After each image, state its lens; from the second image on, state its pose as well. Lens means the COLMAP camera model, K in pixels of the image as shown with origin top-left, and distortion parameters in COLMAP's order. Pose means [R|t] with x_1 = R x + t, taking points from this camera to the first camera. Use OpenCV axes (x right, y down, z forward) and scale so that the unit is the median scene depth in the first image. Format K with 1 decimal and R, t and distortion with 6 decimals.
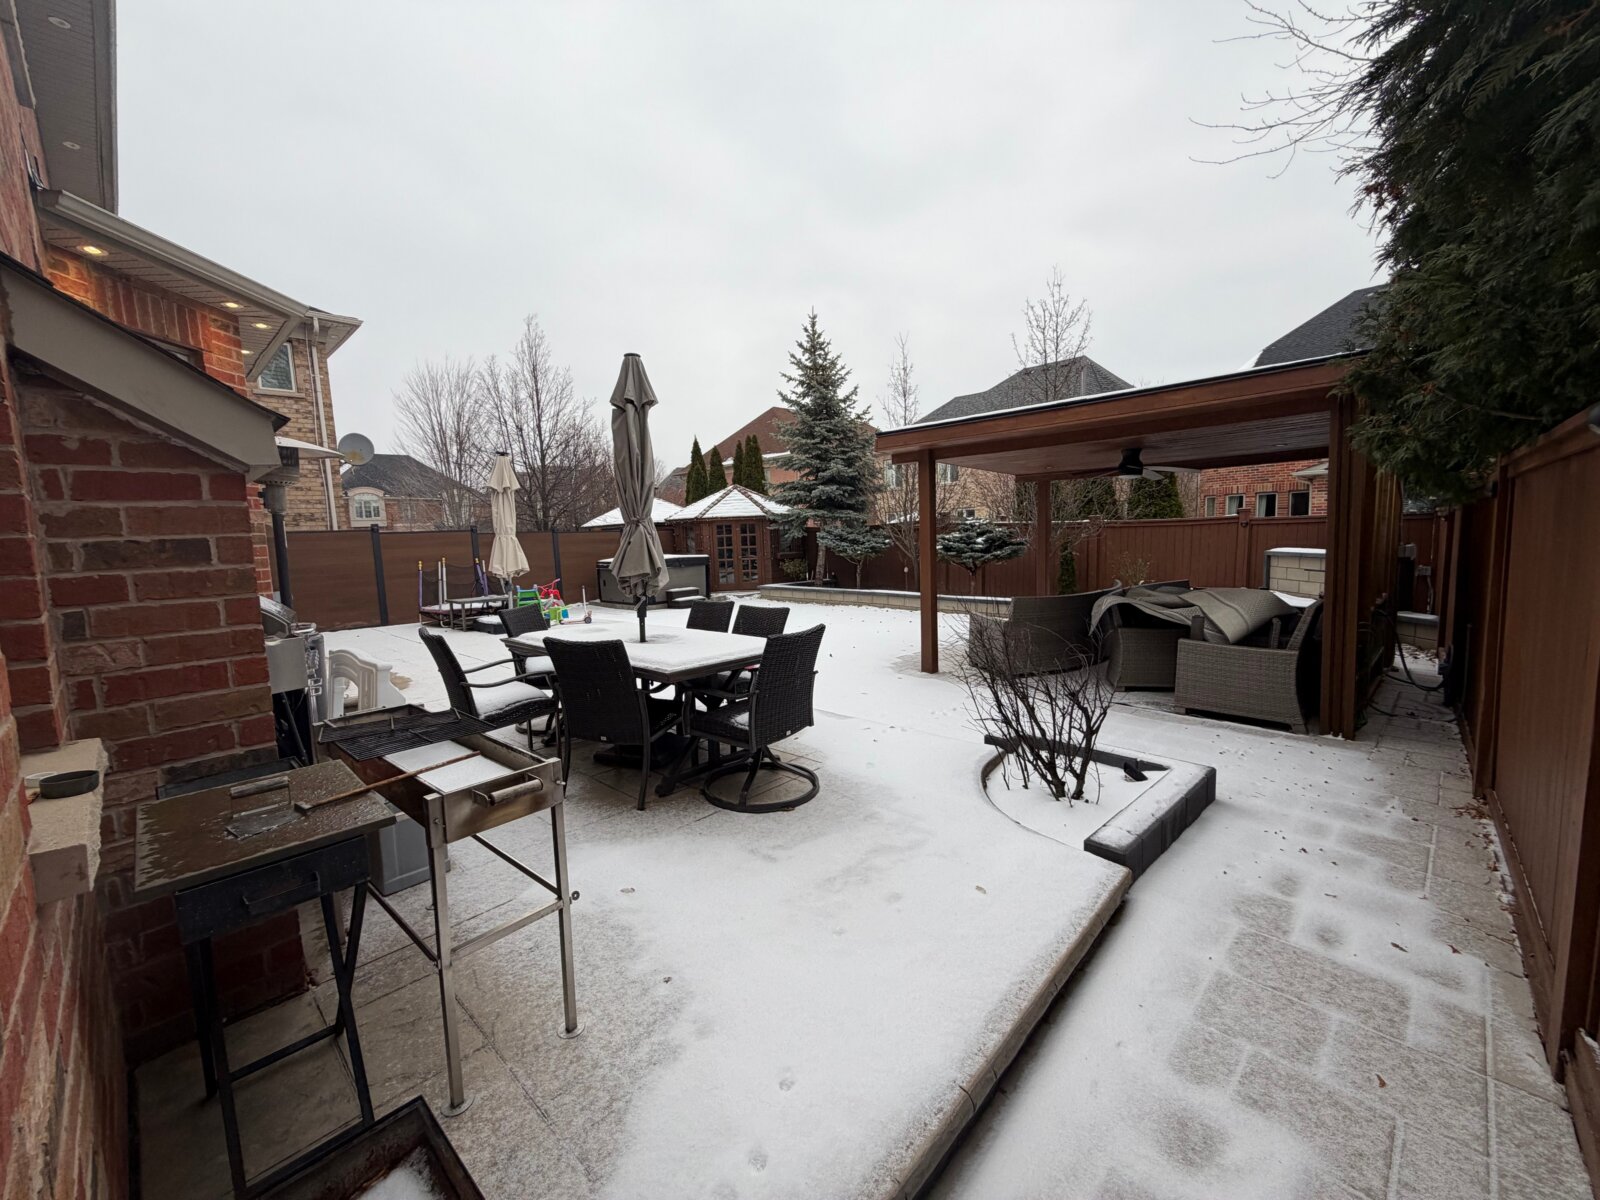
lens RADIAL K [[639.1, 0, 803.0], [0, 639.1, 599.3], [0, 0, 1]] dist [0.000054, 0.000135]
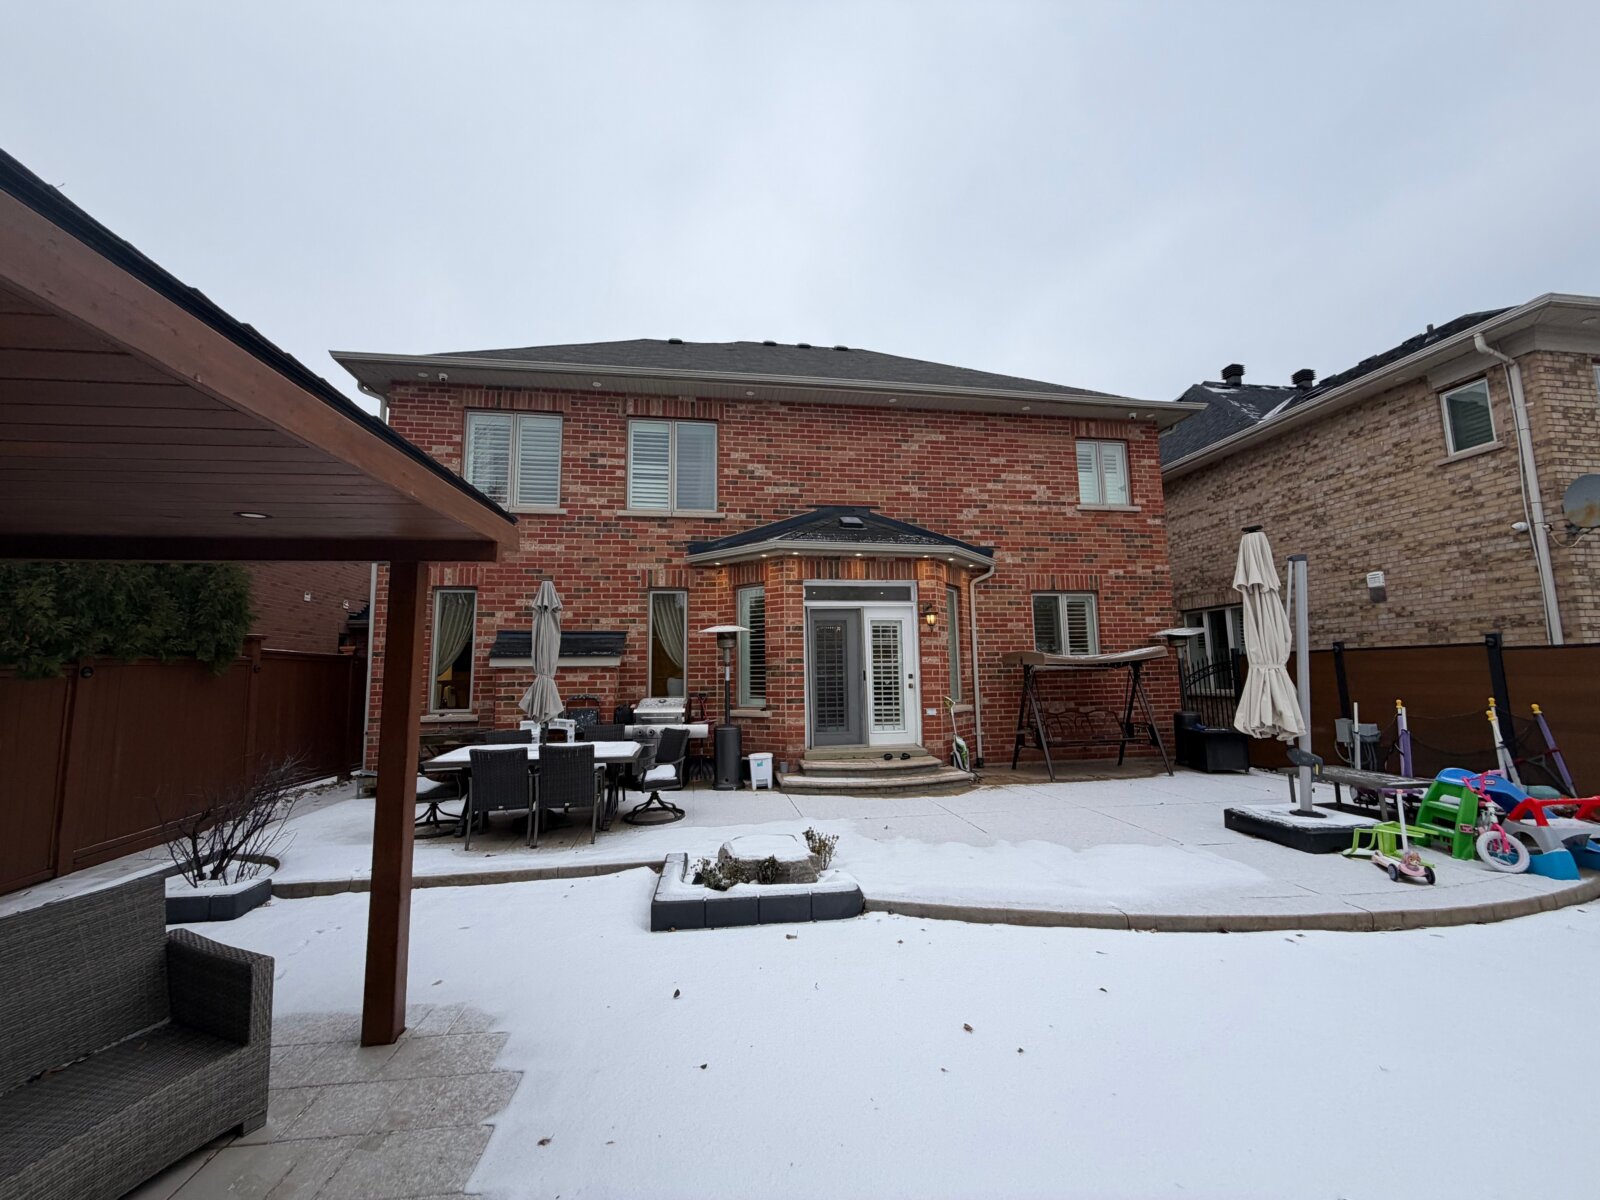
lens RADIAL K [[639.1, 0, 804.3], [0, 639.1, 596.7], [0, 0, 1]] dist [0.000054, 0.000135]
pose [[-0.630374, -0.048033, -0.774804, 0.207200], [-0.045318, 0.998659, -0.025040, -0.104258], [0.774968, 0.019328, -0.631705, 0.851134]]
